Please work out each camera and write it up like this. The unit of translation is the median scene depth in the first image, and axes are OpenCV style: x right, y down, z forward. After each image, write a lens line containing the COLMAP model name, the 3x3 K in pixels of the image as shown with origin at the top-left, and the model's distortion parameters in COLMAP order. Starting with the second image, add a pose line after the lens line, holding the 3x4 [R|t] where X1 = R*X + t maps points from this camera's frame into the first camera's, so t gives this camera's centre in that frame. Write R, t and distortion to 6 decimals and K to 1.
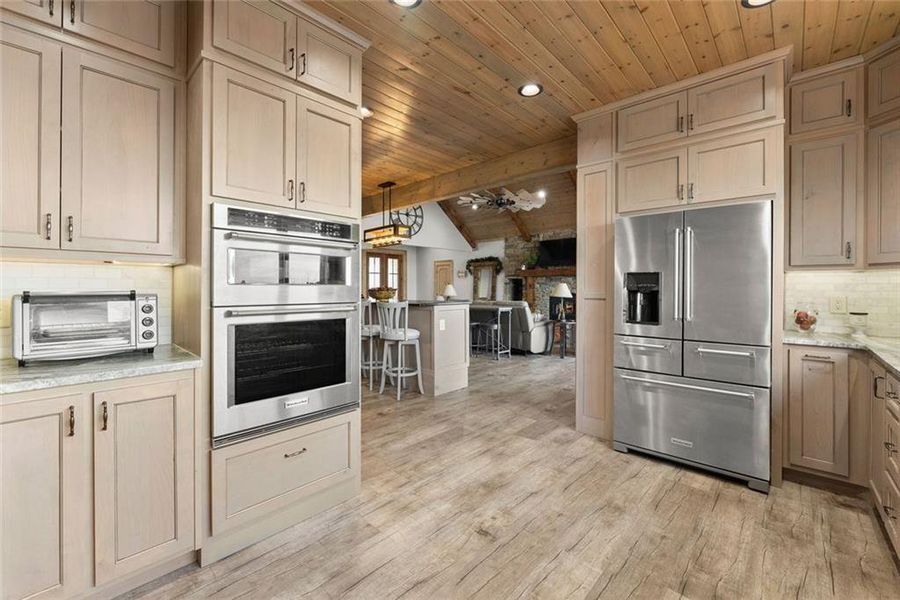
lens RADIAL K [[369.4, 0, 444.8], [0, 369.4, 288.9], [0, 0, 1]] dist [-0.000024, 0.000320]
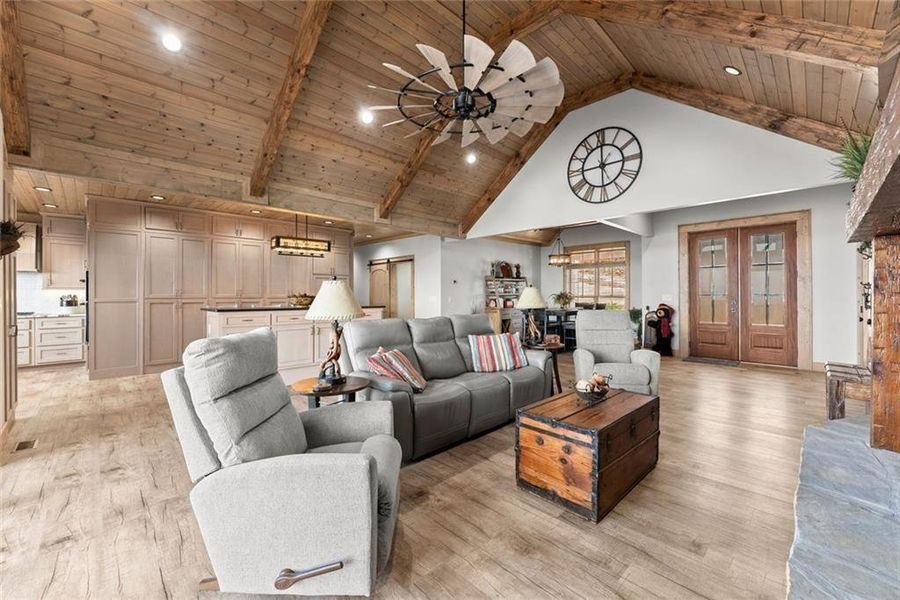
lens RADIAL K [[369.4, 0, 453.8], [0, 369.4, 295.6], [0, 0, 1]] dist [-0.000024, 0.000320]
pose [[-0.021884, -0.002173, -0.999758, 1.737414], [0.002758, 0.999994, -0.002234, 0.006069], [0.999757, -0.002807, -0.021877, 2.838225]]
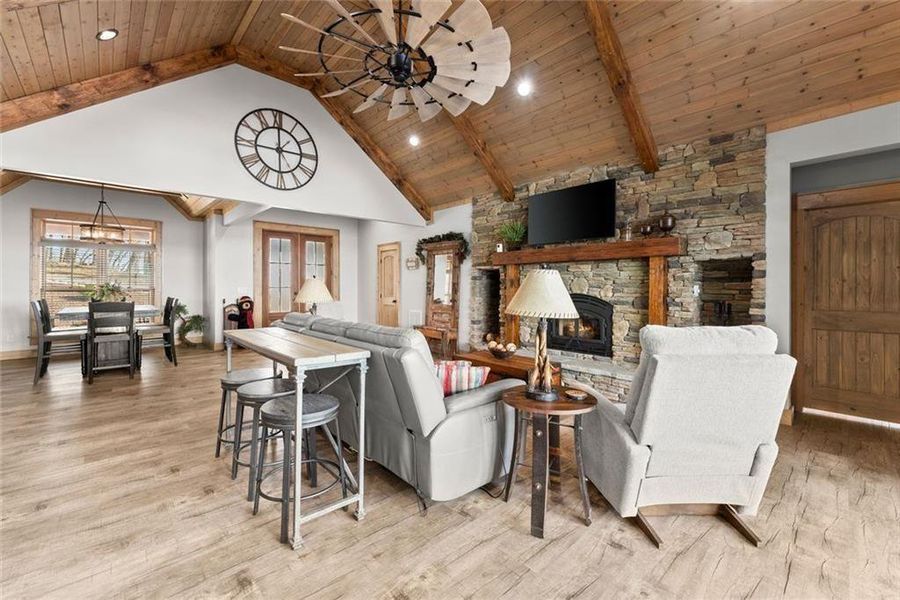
lens RADIAL K [[369.4, 0, 448.9], [0, 369.4, 287.6], [0, 0, 1]] dist [-0.000024, 0.000320]
pose [[0.998172, -0.000170, -0.060436, 0.647575], [0.000273, 0.999999, 0.001685, -0.004316], [0.060435, -0.001699, 0.998171, 1.731507]]
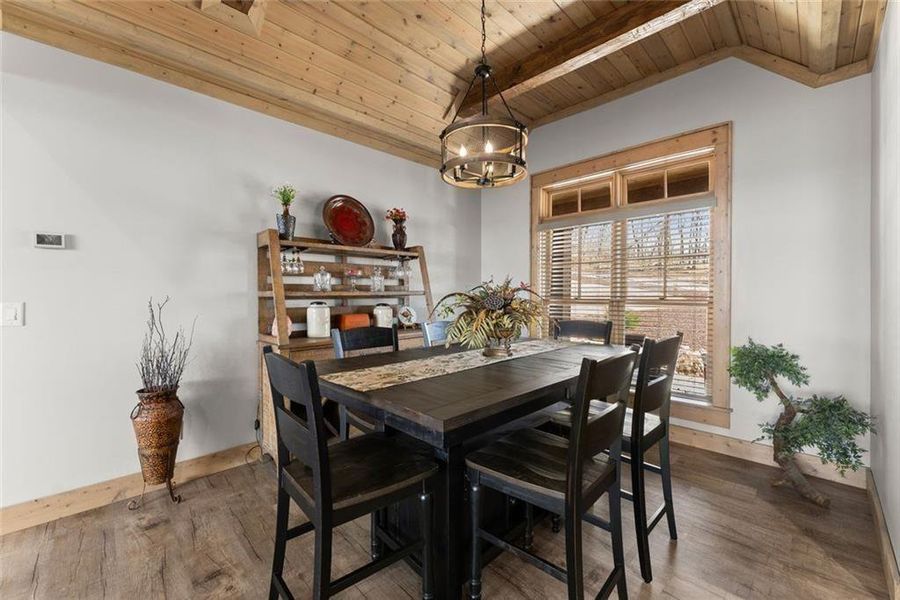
lens RADIAL K [[369.4, 0, 447.6], [0, 369.4, 293.9], [0, 0, 1]] dist [-0.000024, 0.000320]
pose [[-0.031404, -0.006729, -0.999484, -0.609702], [-0.003109, 0.999973, -0.006635, -0.004235], [0.999502, 0.002899, -0.031424, 3.608770]]
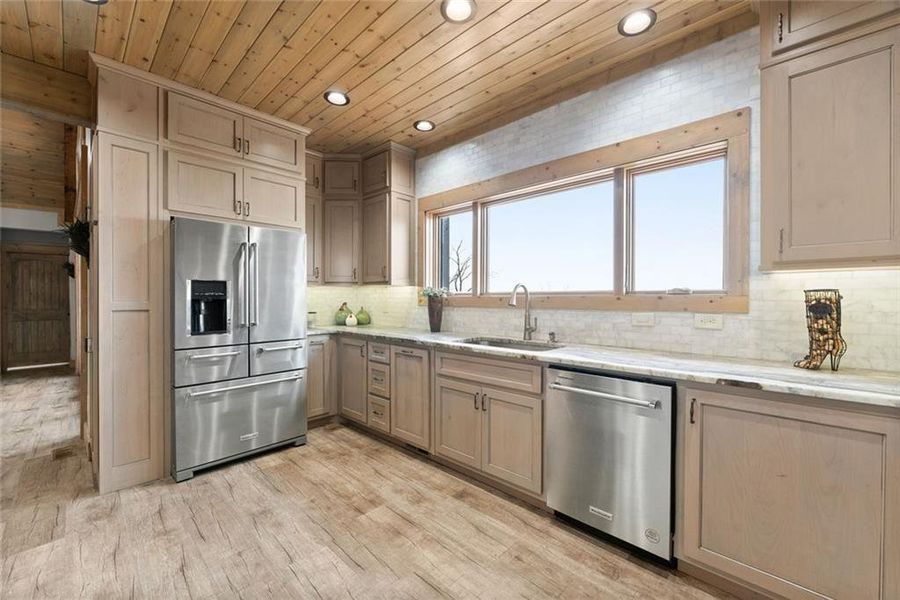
lens RADIAL K [[369.4, 0, 446.1], [0, 369.4, 299.5], [0, 0, 1]] dist [-0.000024, 0.000320]
pose [[0.008936, -0.010183, 0.999908, -0.431507], [0.003633, 0.999942, 0.010151, -0.002649], [-0.999953, 0.003542, 0.008972, 0.382880]]
